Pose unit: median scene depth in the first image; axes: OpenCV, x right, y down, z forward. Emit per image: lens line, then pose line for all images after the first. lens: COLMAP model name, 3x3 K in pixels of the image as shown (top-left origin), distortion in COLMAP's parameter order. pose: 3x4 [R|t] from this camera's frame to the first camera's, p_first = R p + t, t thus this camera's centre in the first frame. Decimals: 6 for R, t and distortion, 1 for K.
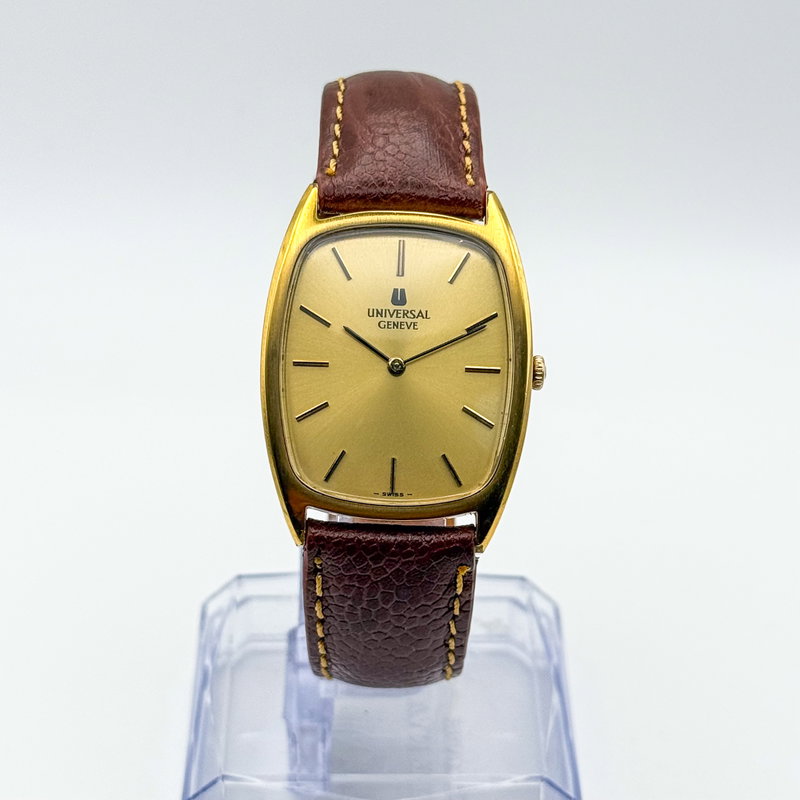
lens RADIAL K [[2194.6, 0, 400.0], [0, 2194.6, 400.0], [0, 0, 1]] dist [0.032019, -0.007108]
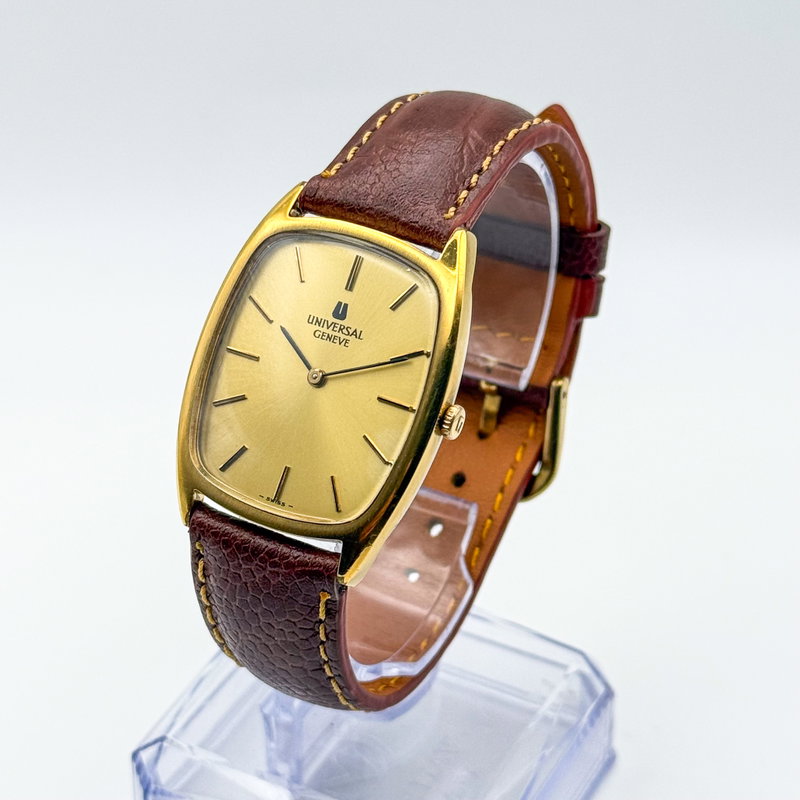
lens RADIAL K [[2194.6, 0, 400.0], [0, 2194.6, 400.0], [0, 0, 1]] dist [0.032019, -0.007108]
pose [[0.887634, 0.252283, -0.385305, 0.412250], [-0.254879, 0.965913, 0.045274, -0.059696], [0.383593, 0.058019, 0.921678, 0.106211]]
